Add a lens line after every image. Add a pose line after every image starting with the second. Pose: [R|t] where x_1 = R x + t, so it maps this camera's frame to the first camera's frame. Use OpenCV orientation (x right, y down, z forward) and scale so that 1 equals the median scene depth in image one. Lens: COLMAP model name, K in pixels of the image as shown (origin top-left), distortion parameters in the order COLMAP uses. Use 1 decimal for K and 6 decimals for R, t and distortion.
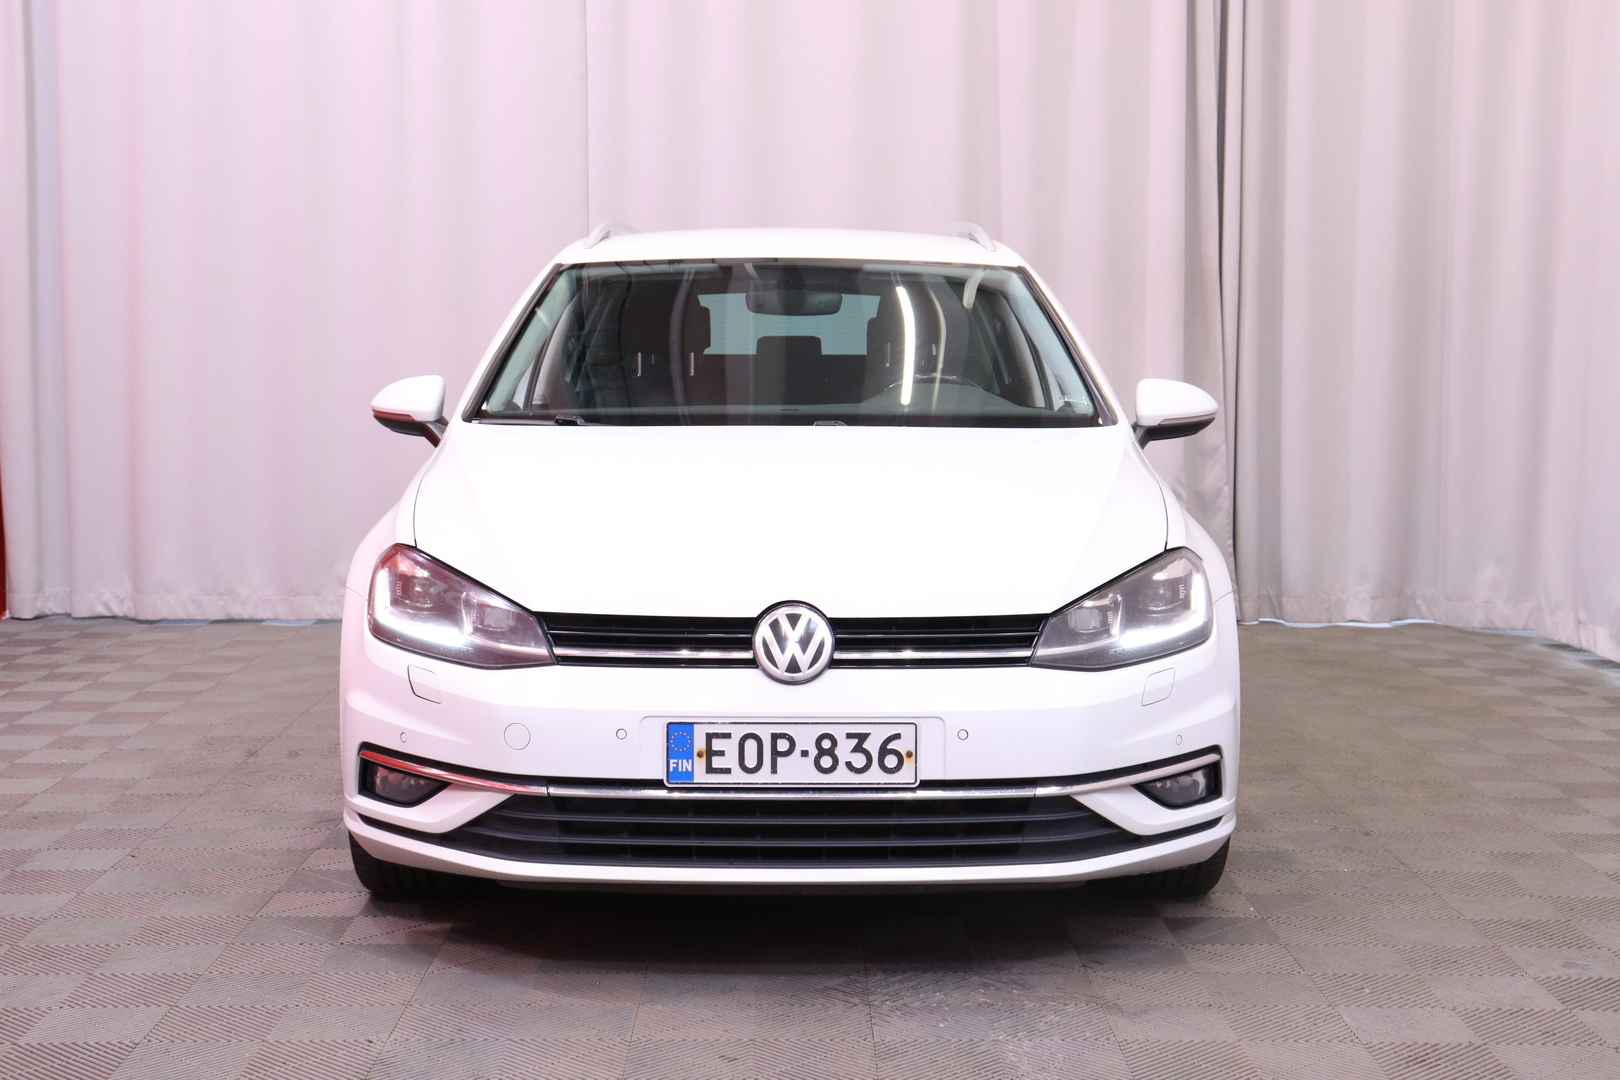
lens RADIAL K [[2415.7, 0, 811.8], [0, 2415.7, 536.1], [0, 0, 1]] dist [-0.011055, 0.000000]
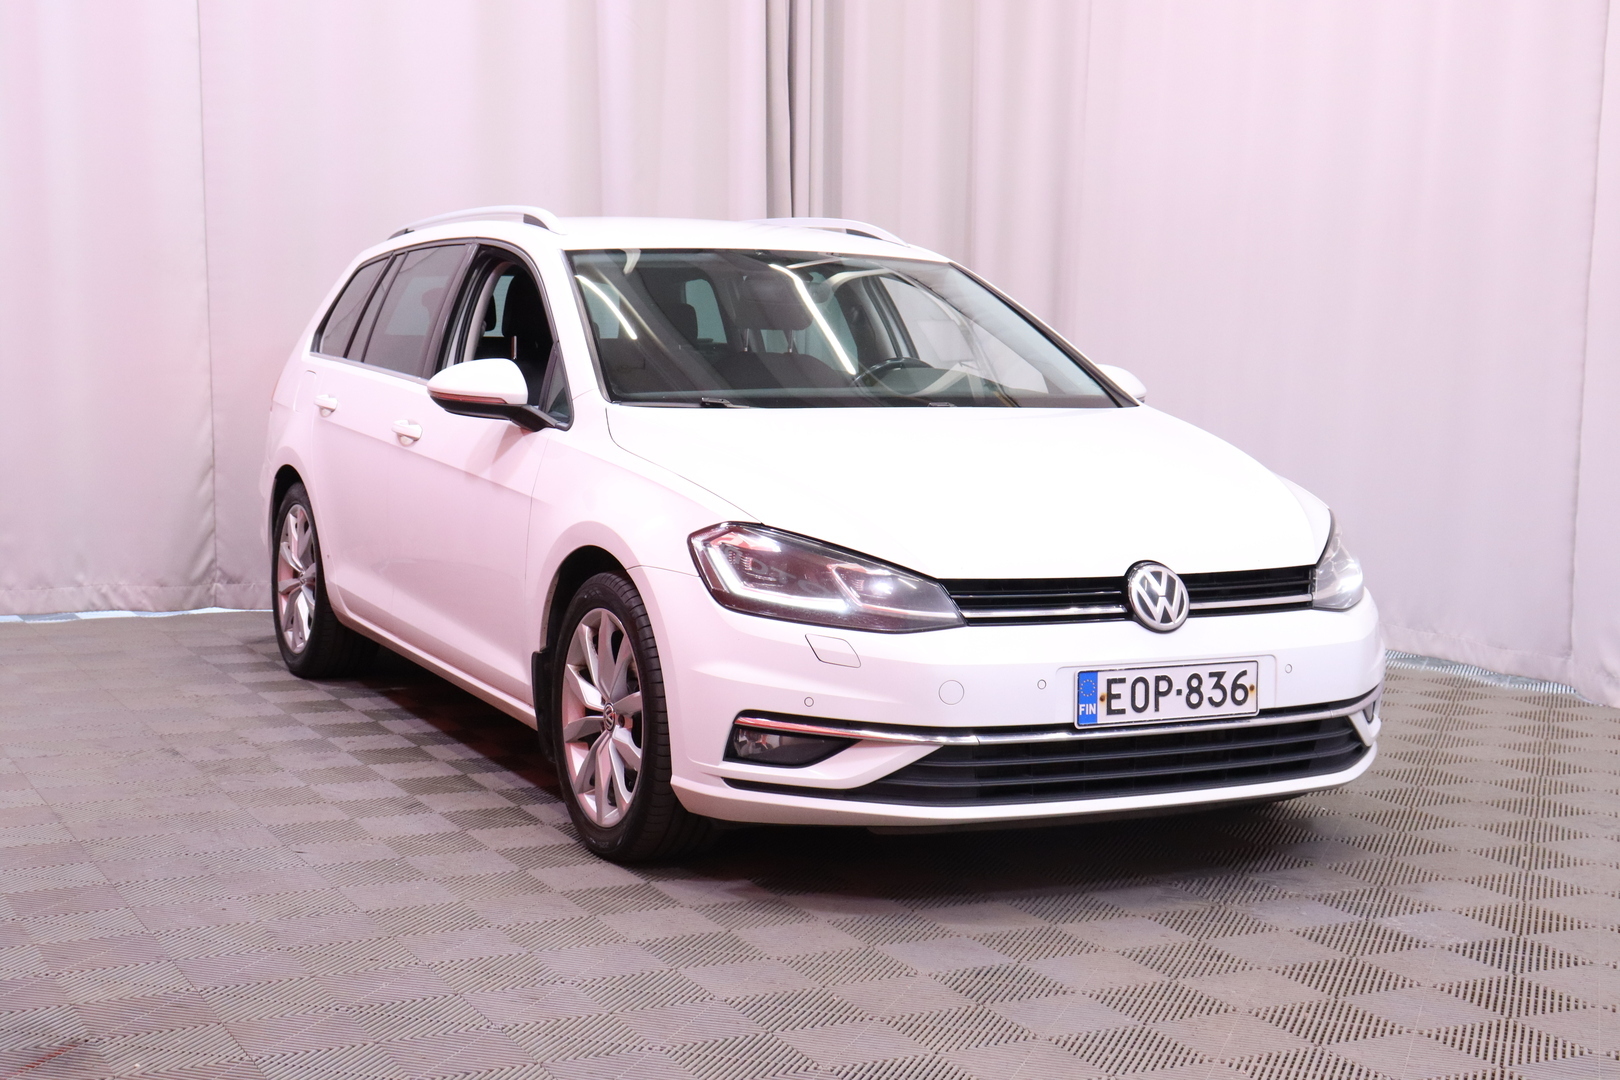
lens RADIAL K [[2415.7, 0, 807.6], [0, 2415.7, 543.0], [0, 0, 1]] dist [-0.011055, 0.000000]
pose [[0.896896, -0.030622, 0.441180, -0.661615], [0.024954, 0.999515, 0.018646, -0.006871], [-0.441537, -0.005714, 0.897225, 0.046303]]
